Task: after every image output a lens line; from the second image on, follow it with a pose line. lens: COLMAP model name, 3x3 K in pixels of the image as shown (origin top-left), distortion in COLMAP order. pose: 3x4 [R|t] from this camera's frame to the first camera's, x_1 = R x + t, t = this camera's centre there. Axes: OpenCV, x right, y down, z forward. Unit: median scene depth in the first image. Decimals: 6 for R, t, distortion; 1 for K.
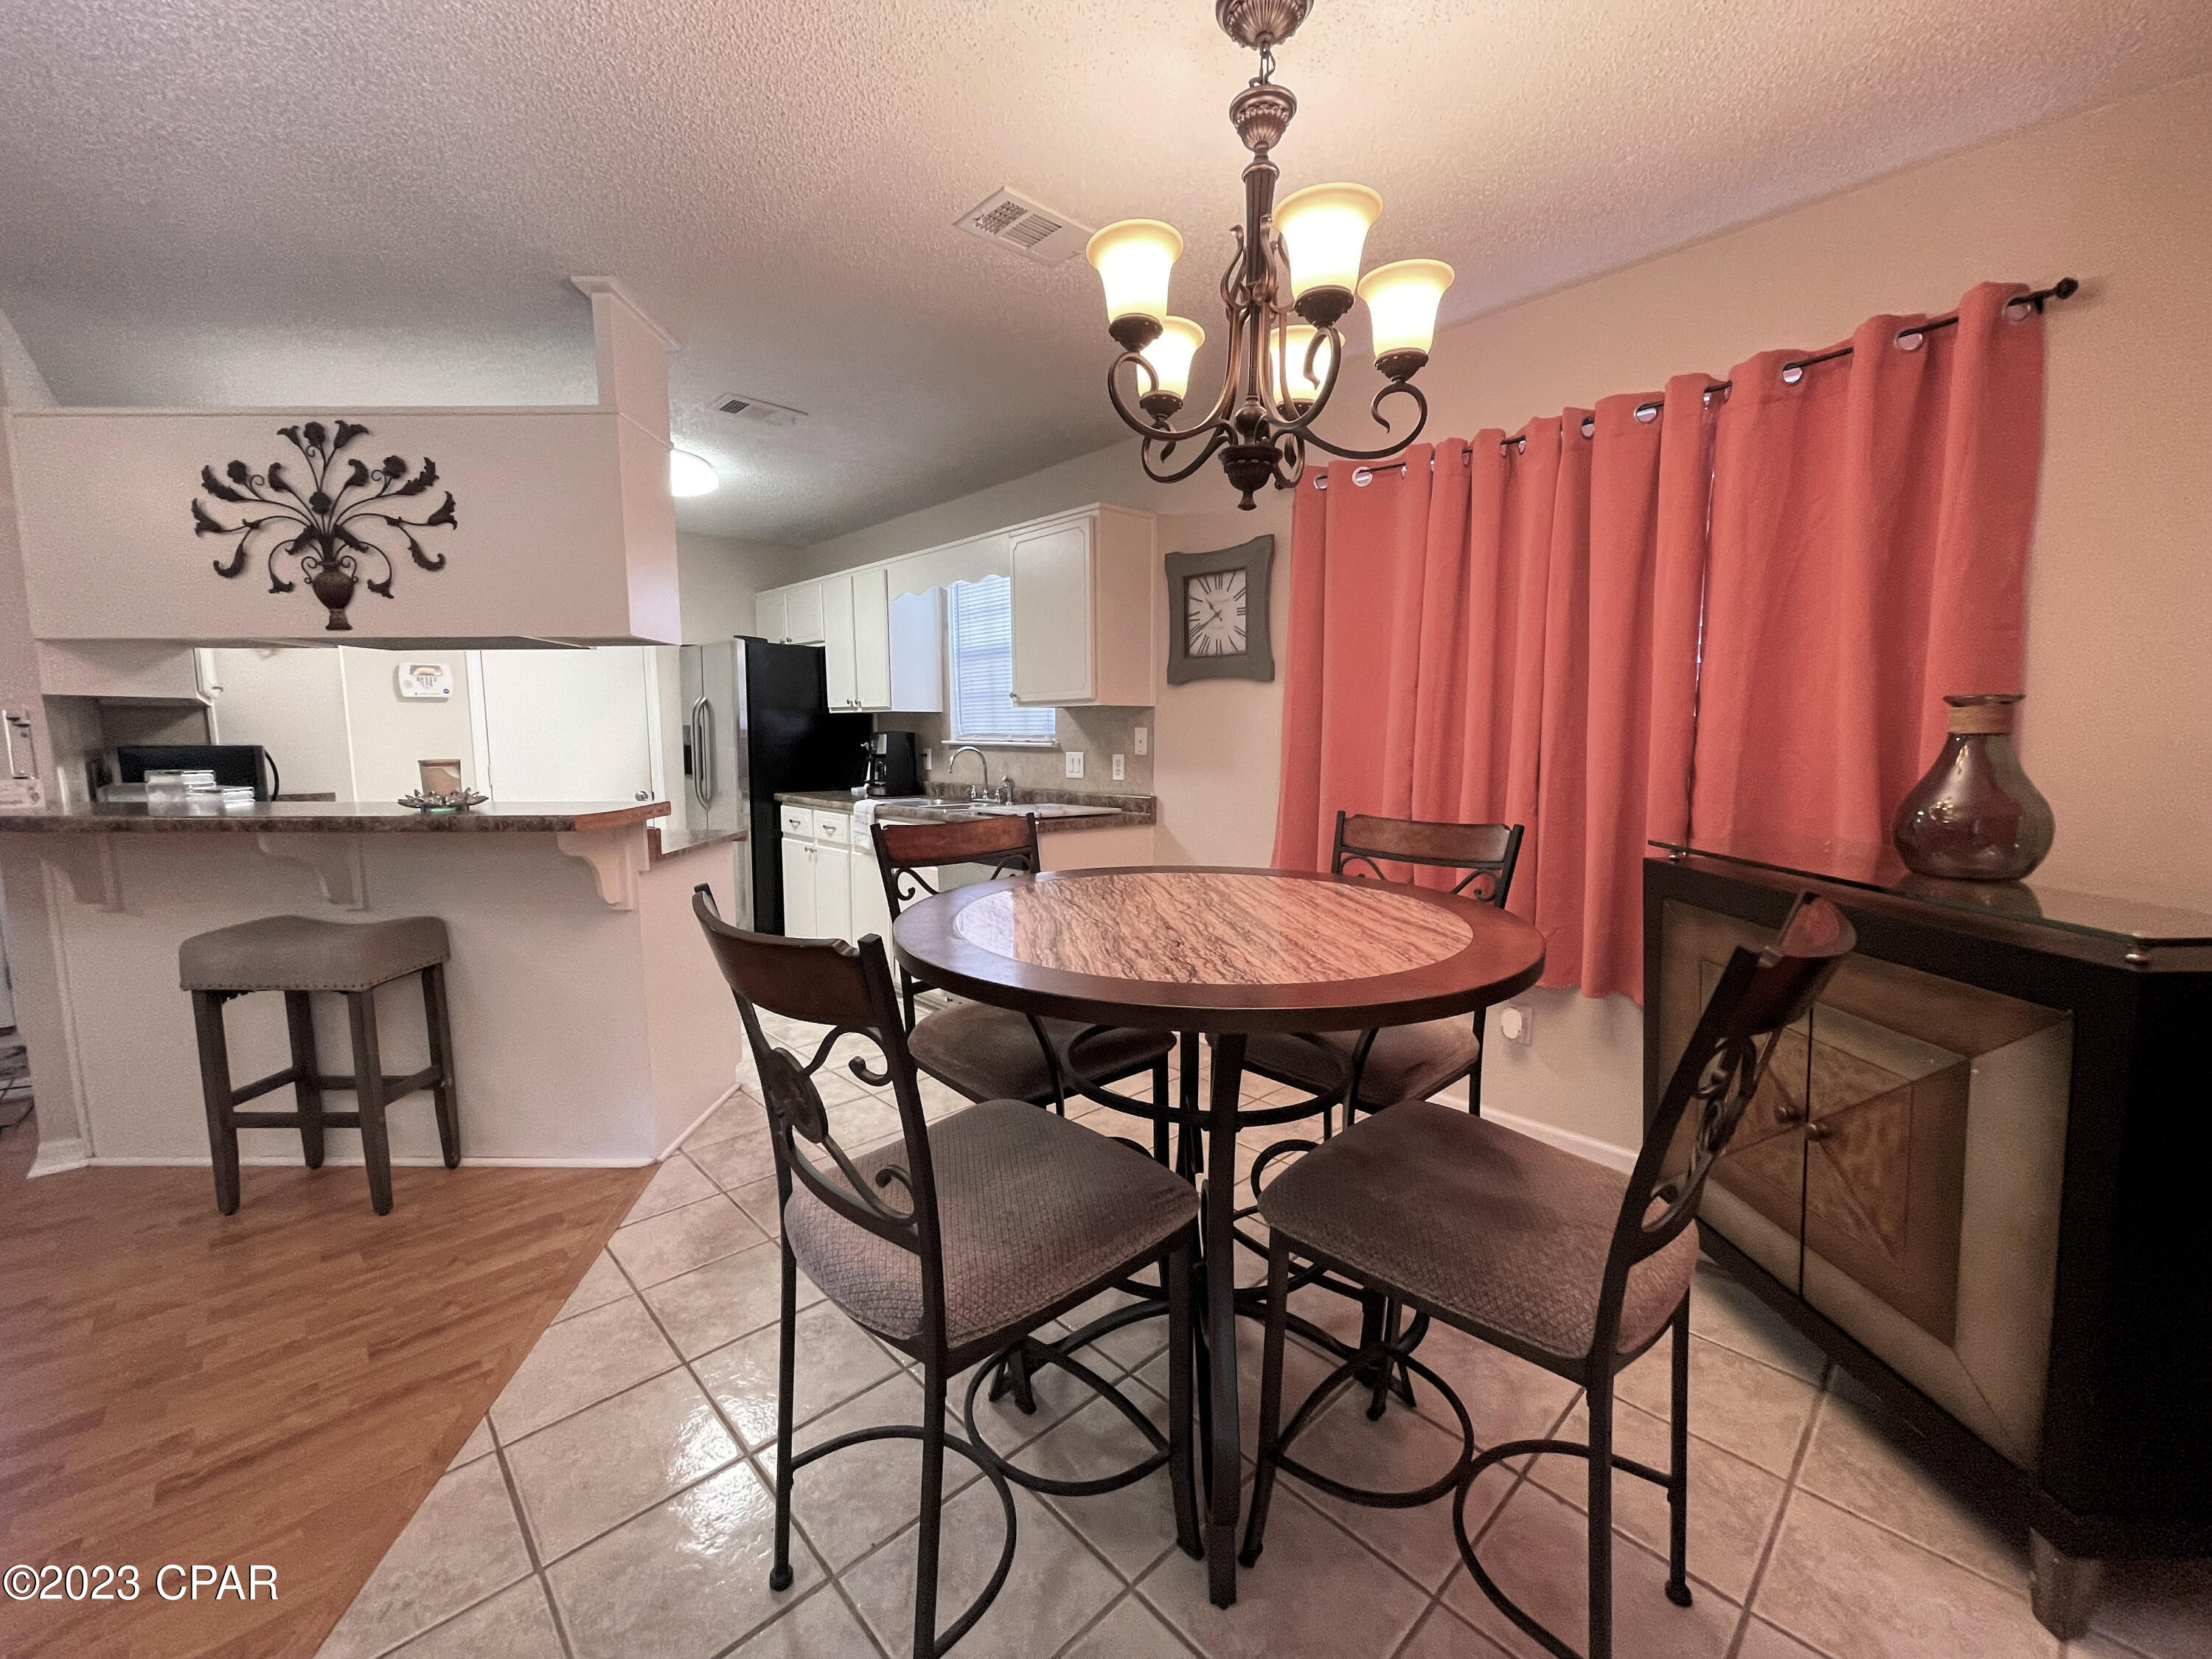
lens RADIAL K [[883.0, 0, 1105.2], [0, 883.0, 825.7], [0, 0, 1]] dist [0.008778, -0.000223]
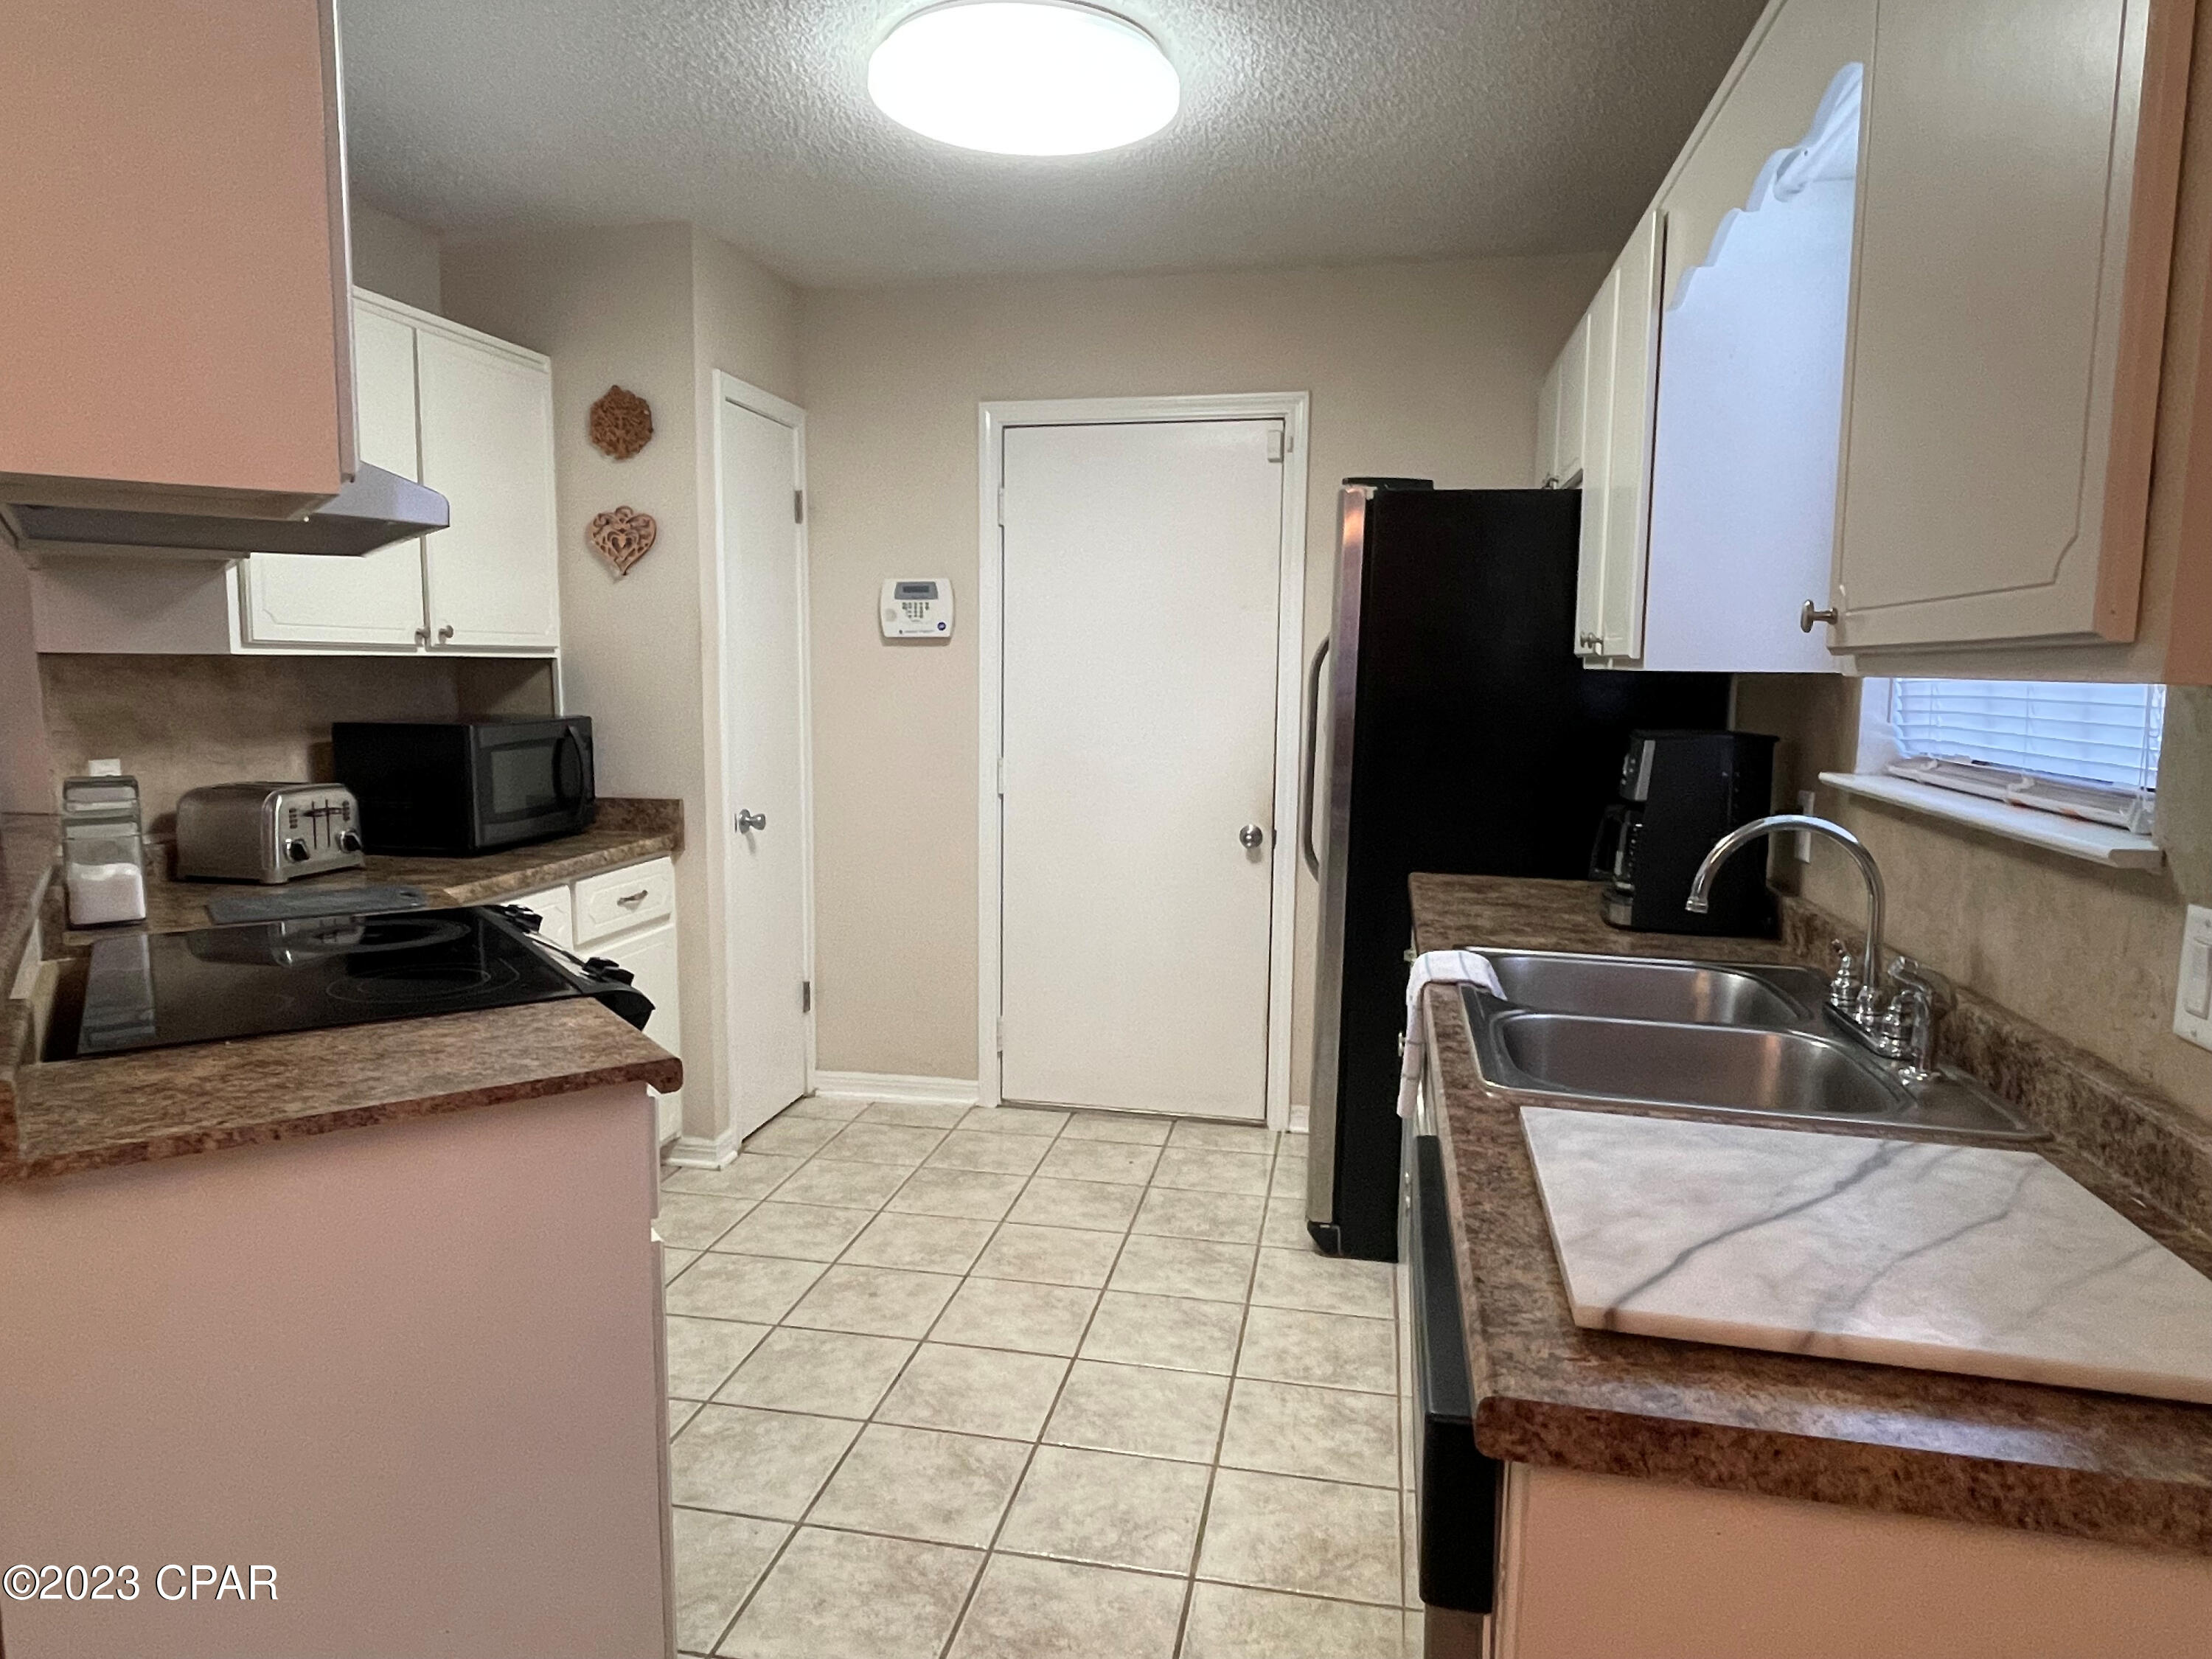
lens RADIAL K [[1408.2, 0, 1095.9], [0, 1408.2, 837.9], [0, 0, 1]] dist [0.012300, -0.003367]
pose [[0.572541, 0.109799, -0.812491, 0.067109], [-0.101392, 0.992867, 0.062726, -0.093930], [0.813582, 0.046467, 0.579590, 0.632770]]
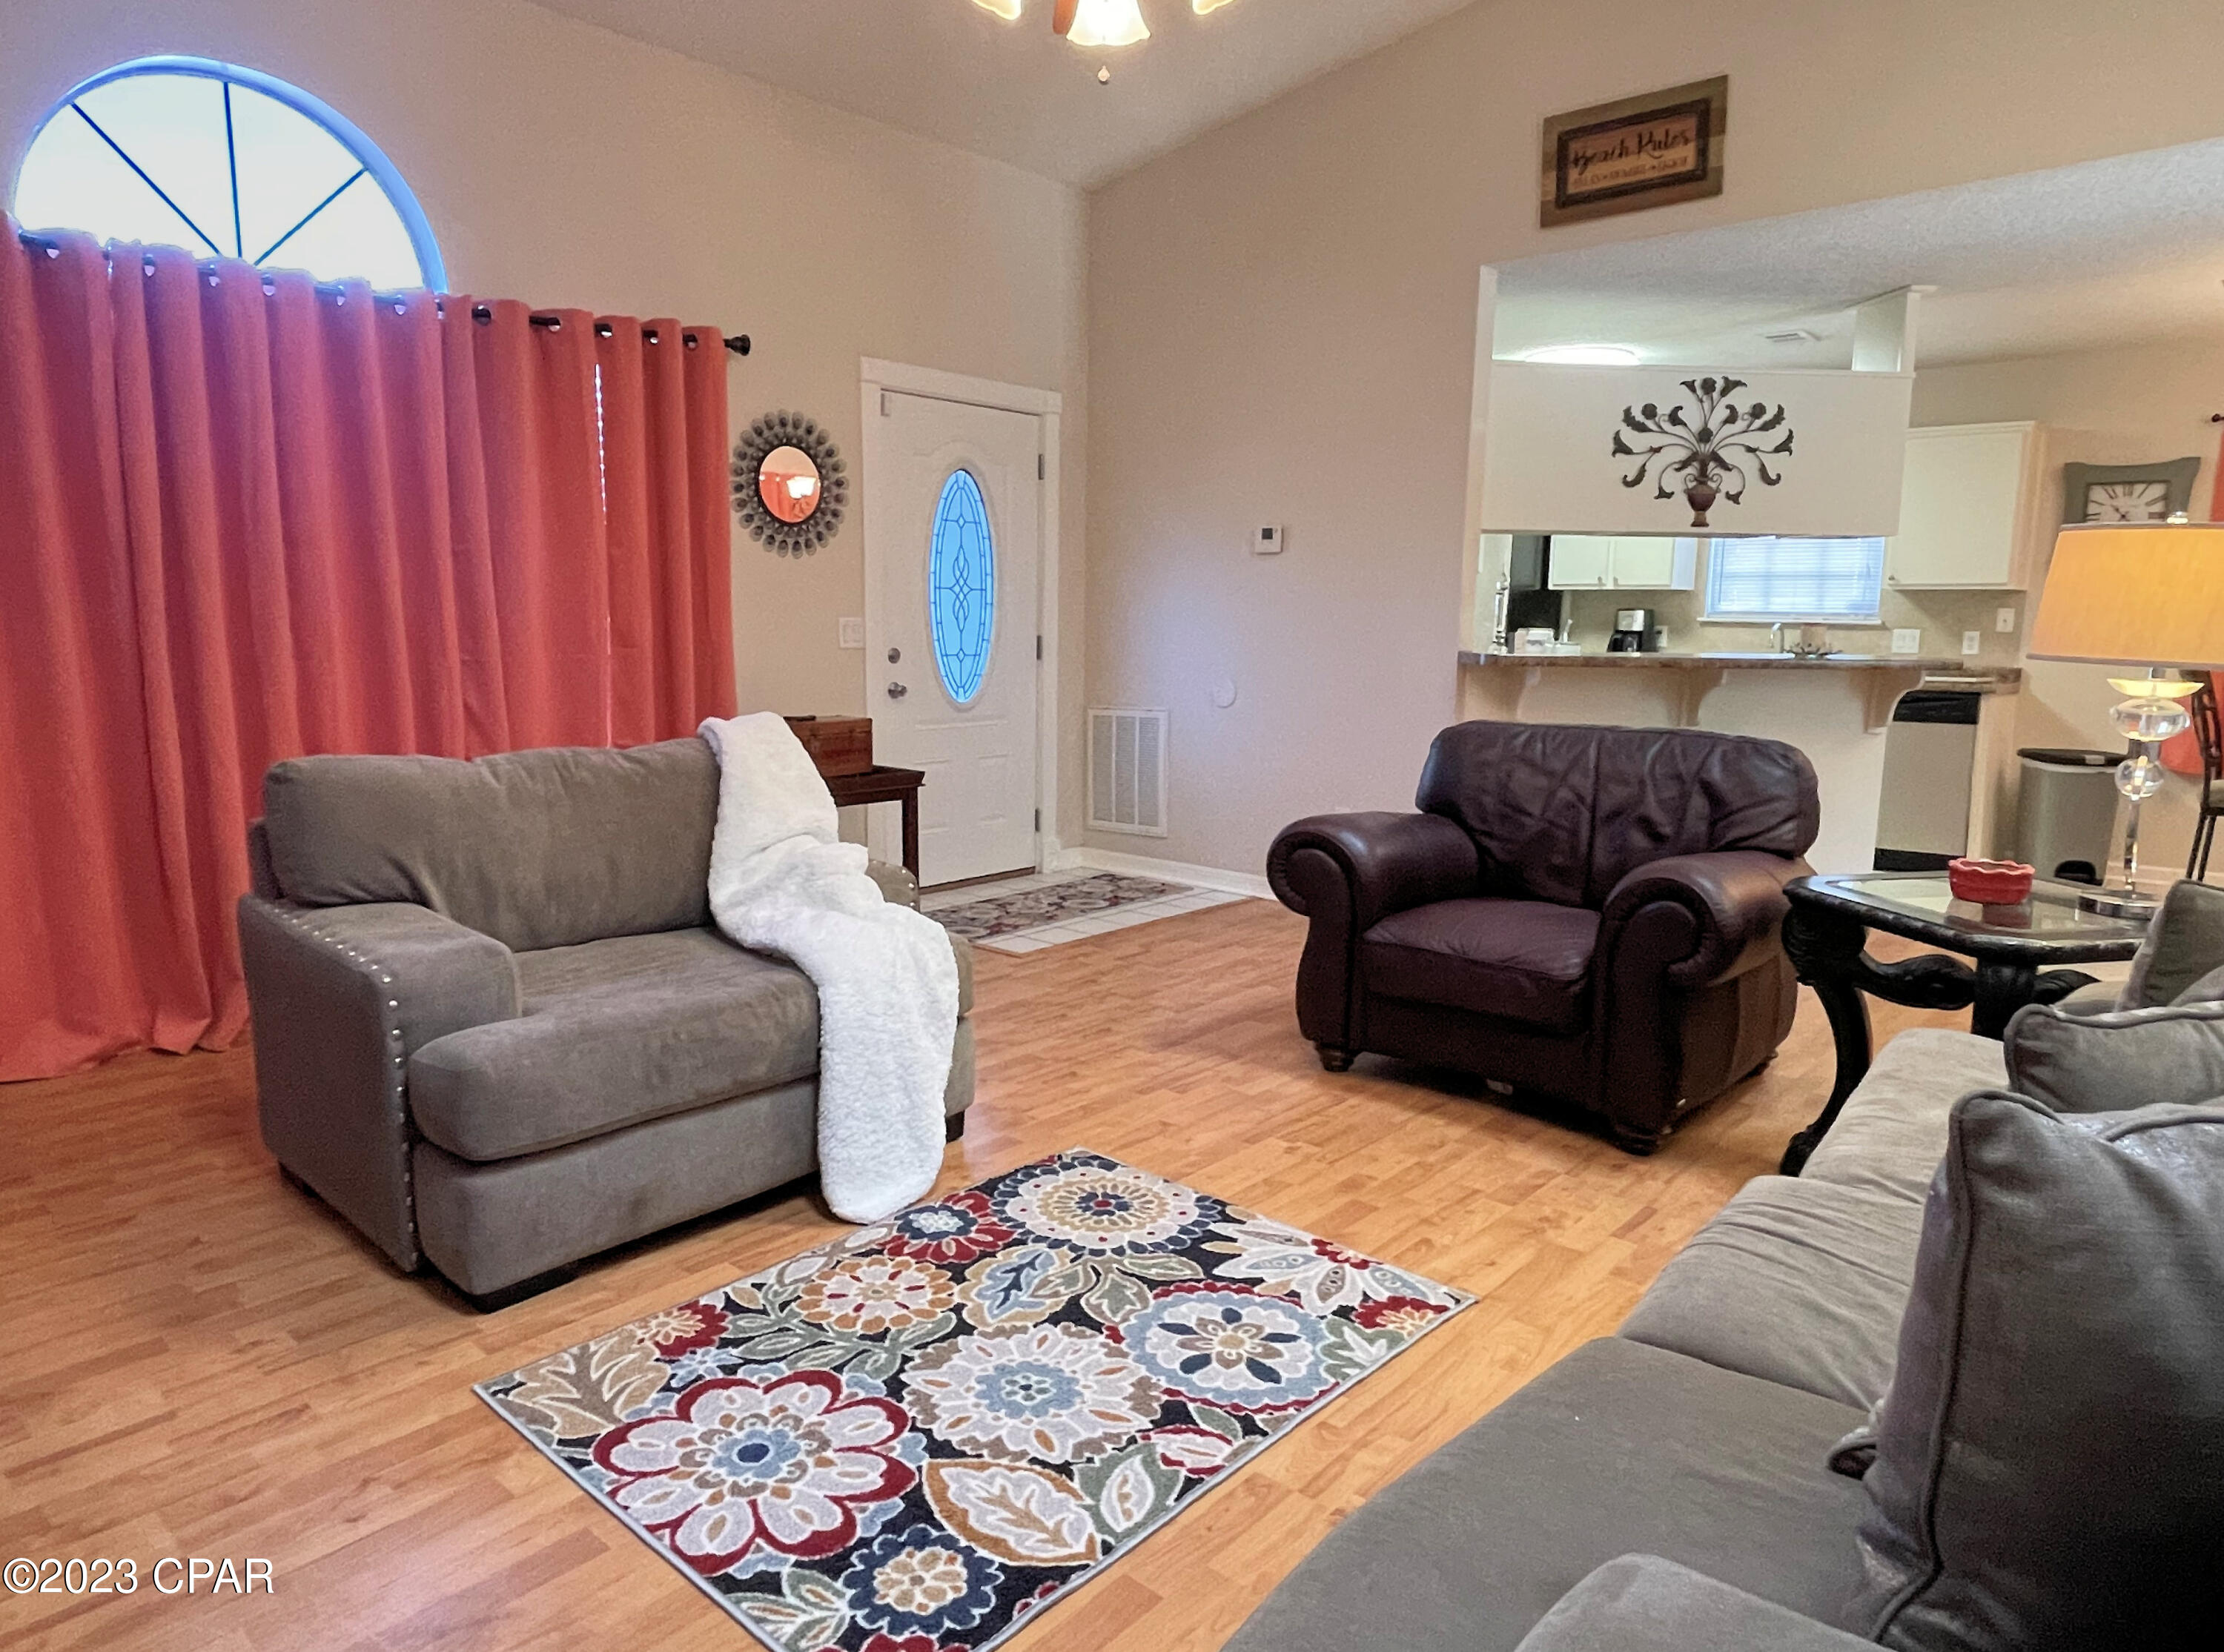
lens RADIAL K [[1350.9, 0, 1093.4], [0, 1350.9, 827.3], [0, 0, 1]] dist [0.000999, -0.005089]
pose [[0.996765, 0.006026, 0.080148, -1.197274], [-0.009918, 0.998786, 0.048243, 0.094015], [-0.079760, -0.048882, 0.995615, -0.631837]]
